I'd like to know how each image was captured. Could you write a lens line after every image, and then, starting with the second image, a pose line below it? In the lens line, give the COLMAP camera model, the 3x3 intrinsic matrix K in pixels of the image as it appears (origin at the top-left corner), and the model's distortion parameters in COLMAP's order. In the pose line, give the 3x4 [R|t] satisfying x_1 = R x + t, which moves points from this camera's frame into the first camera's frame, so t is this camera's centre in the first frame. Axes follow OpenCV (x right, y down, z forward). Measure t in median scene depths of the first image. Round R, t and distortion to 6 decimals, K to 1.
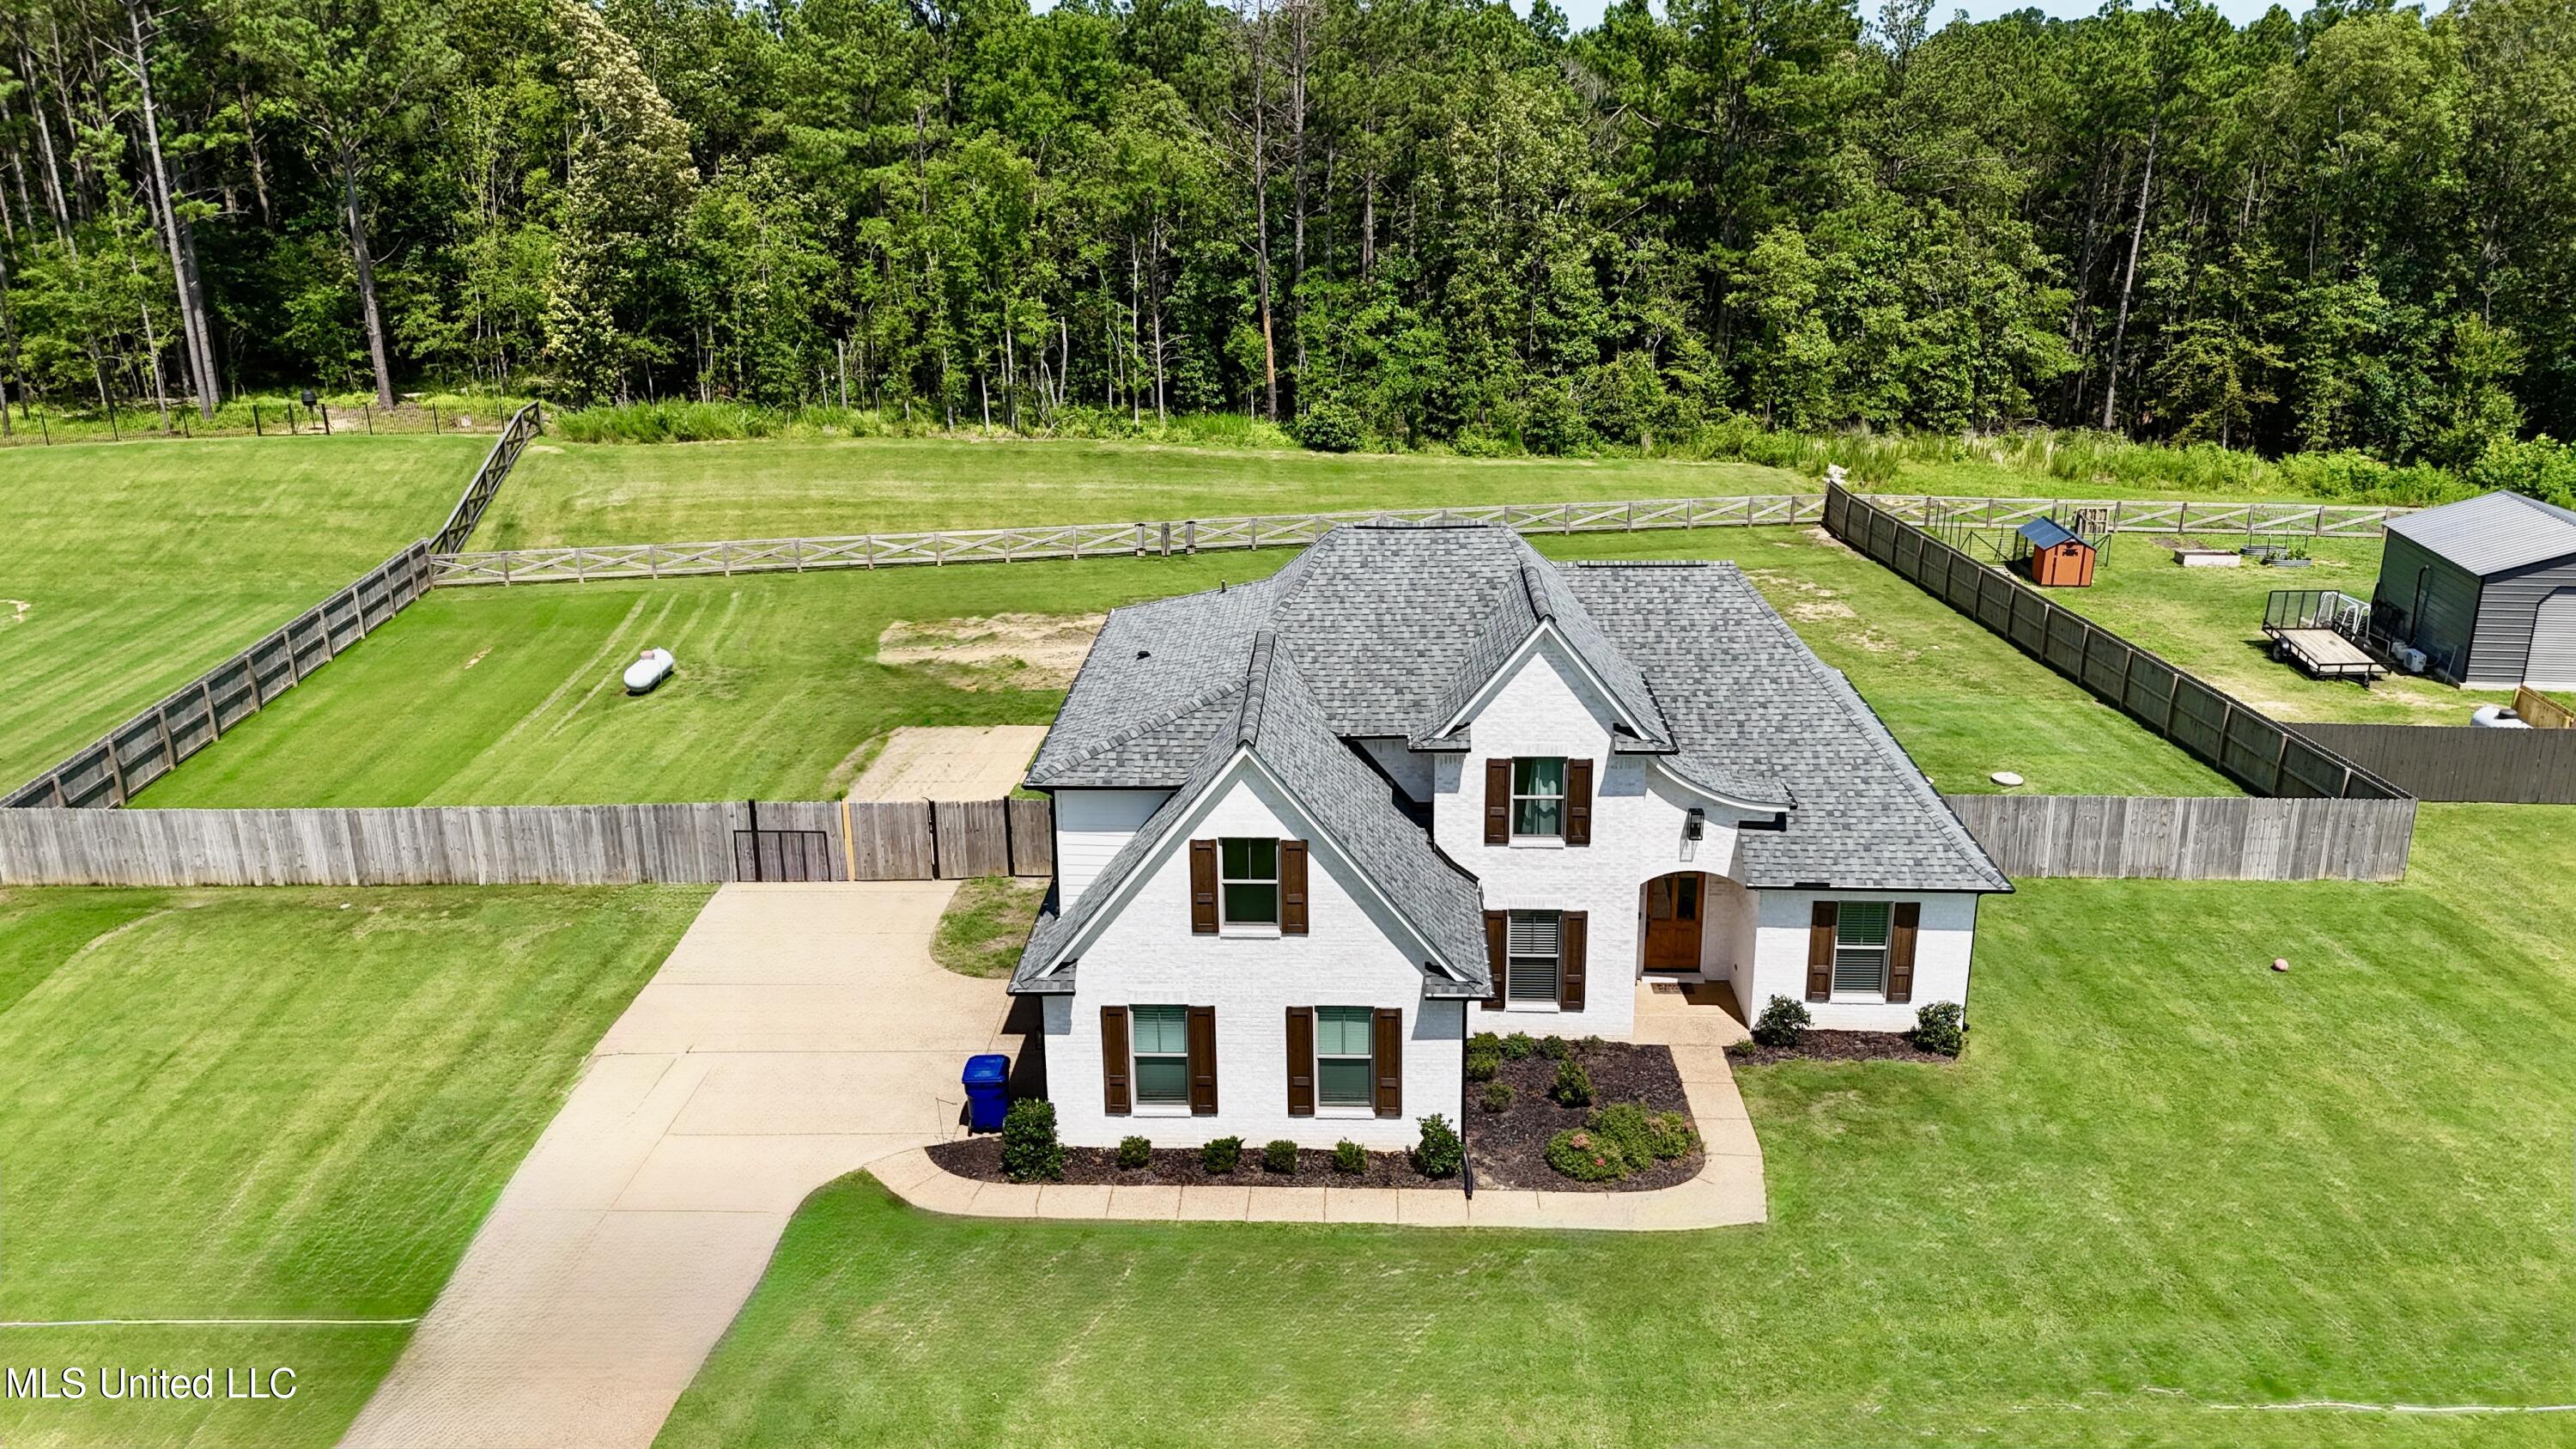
lens RADIAL K [[1949.8, 0, 1284.7], [0, 1949.8, 734.7], [0, 0, 1]] dist [0.105026, -0.002334]
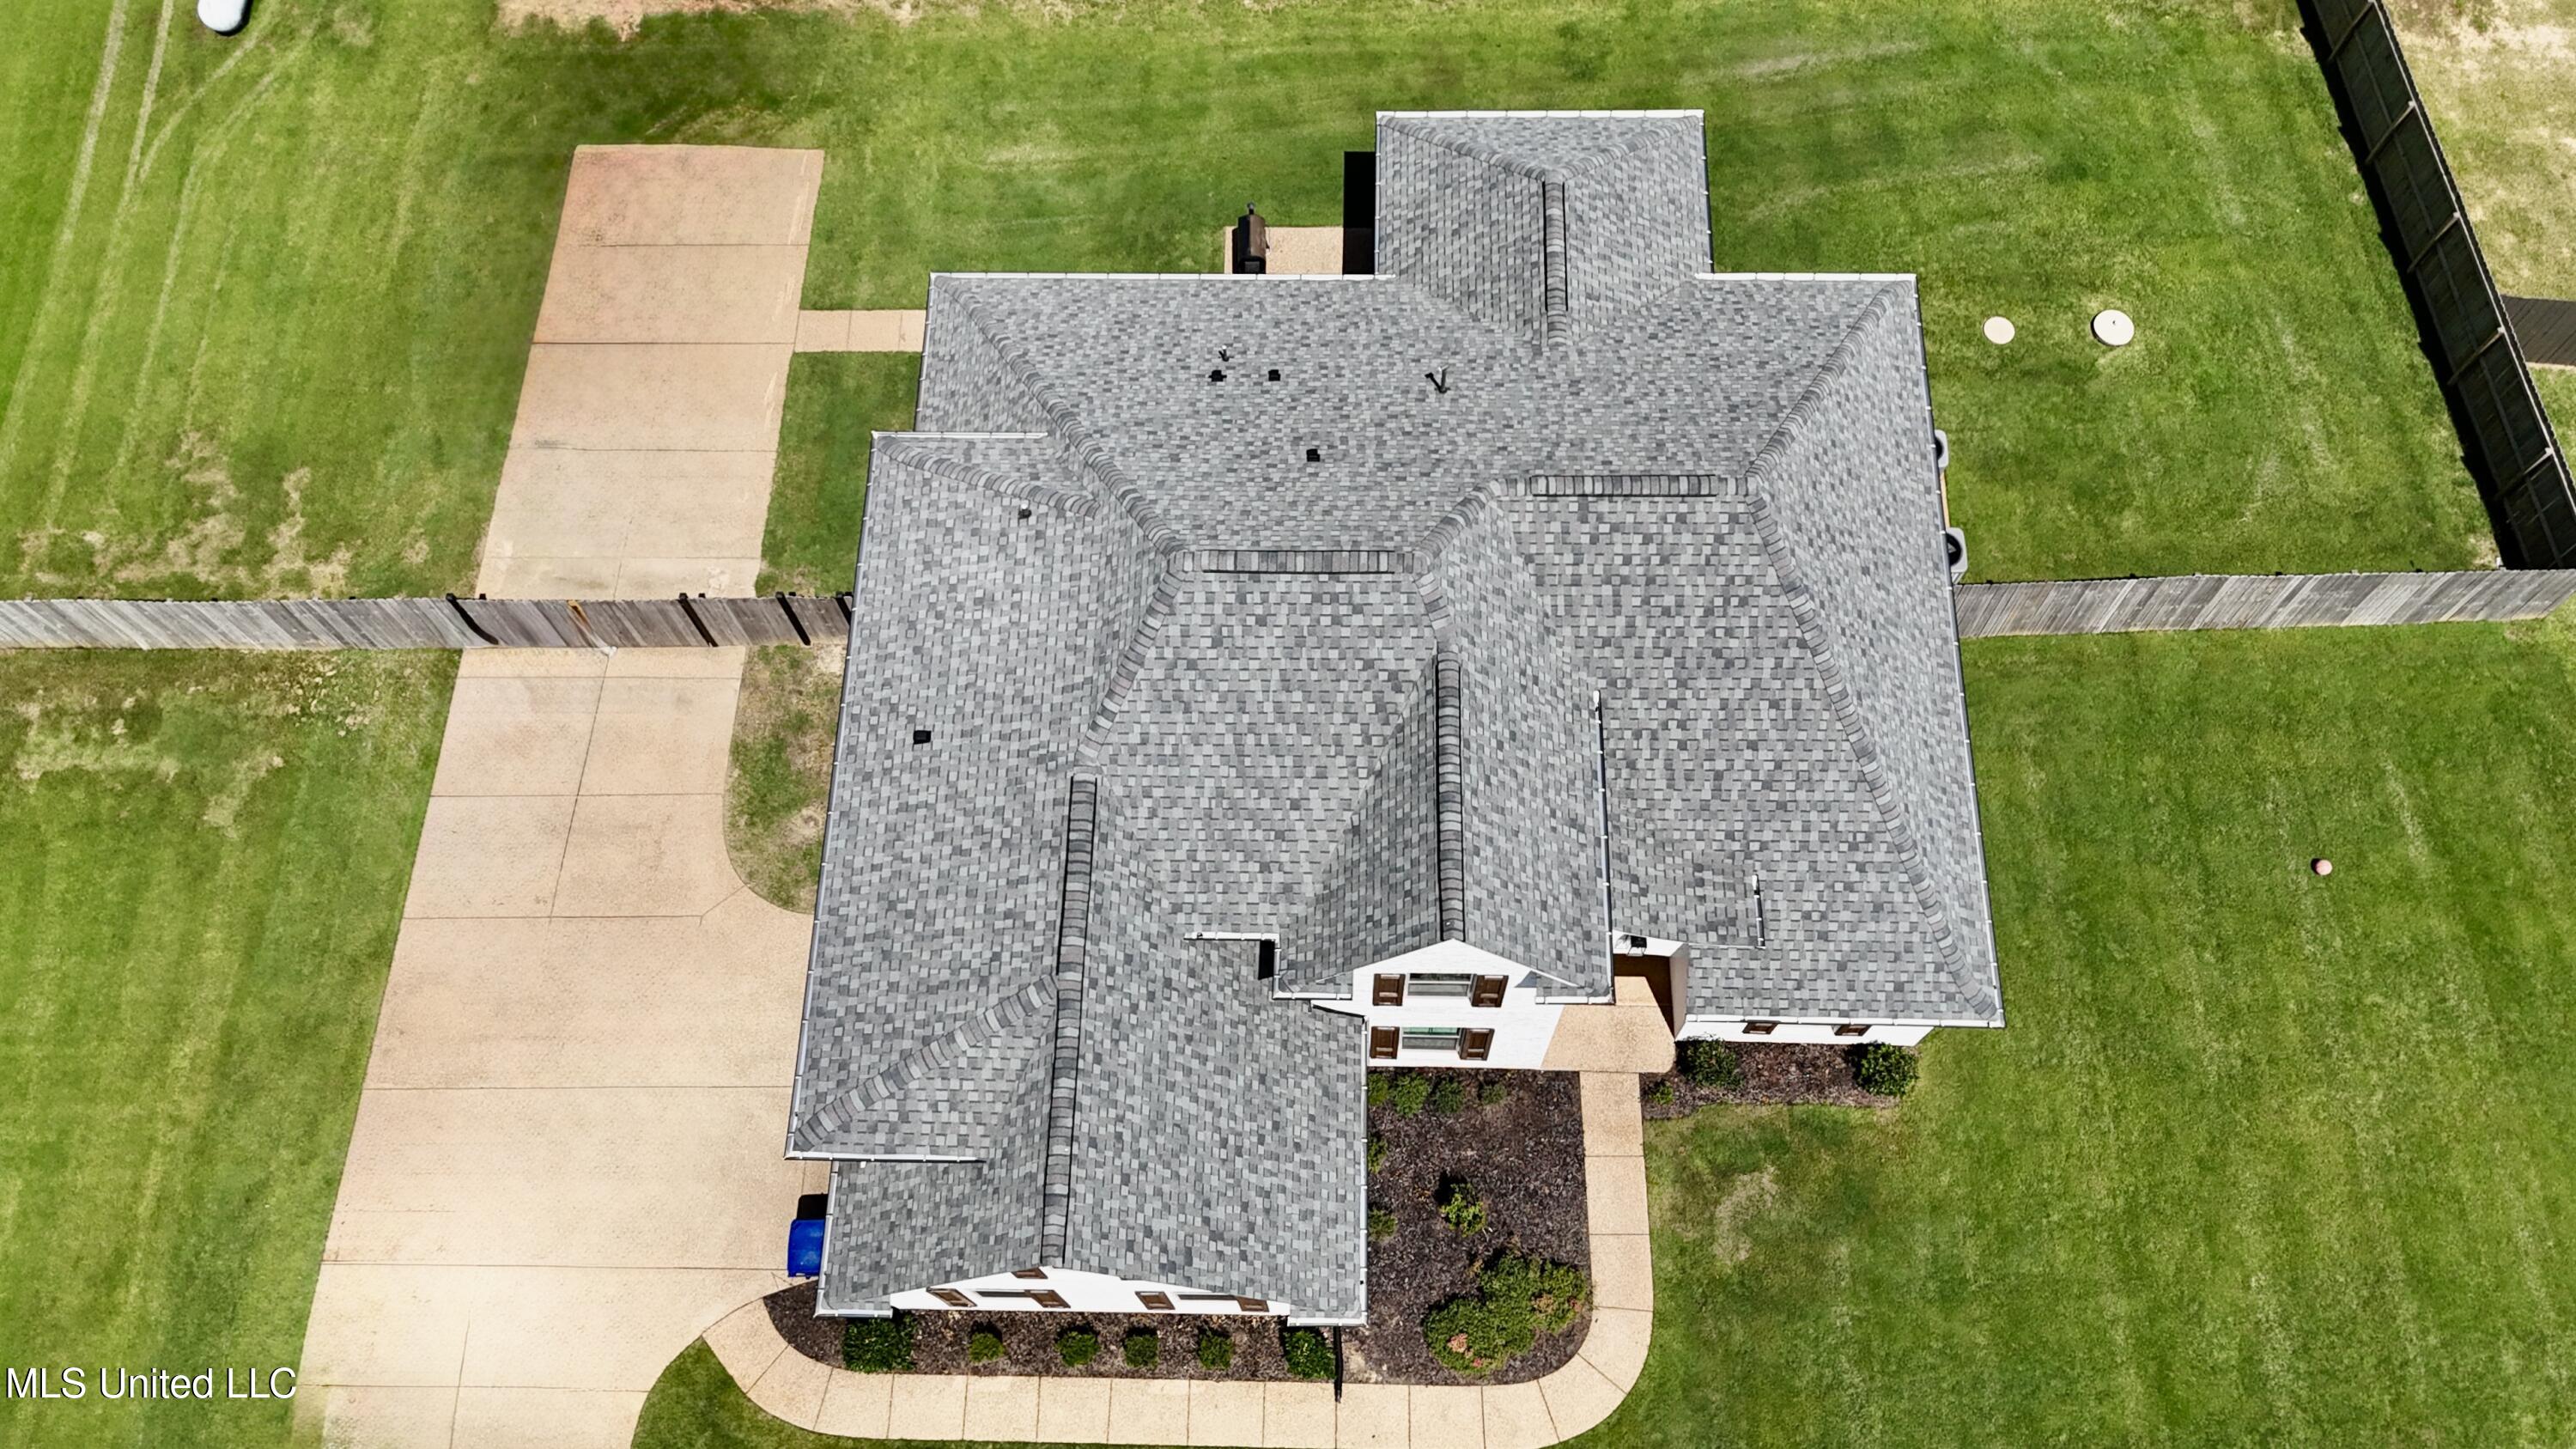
lens RADIAL K [[1949.8, 0, 1284.7], [0, 1949.8, 734.7], [0, 0, 1]] dist [0.105026, -0.002334]
pose [[0.999685, -0.023951, -0.007475, 0.072389], [0.021427, 0.659927, 0.751024, -0.617661], [-0.013055, -0.750948, 0.660233, 0.530221]]
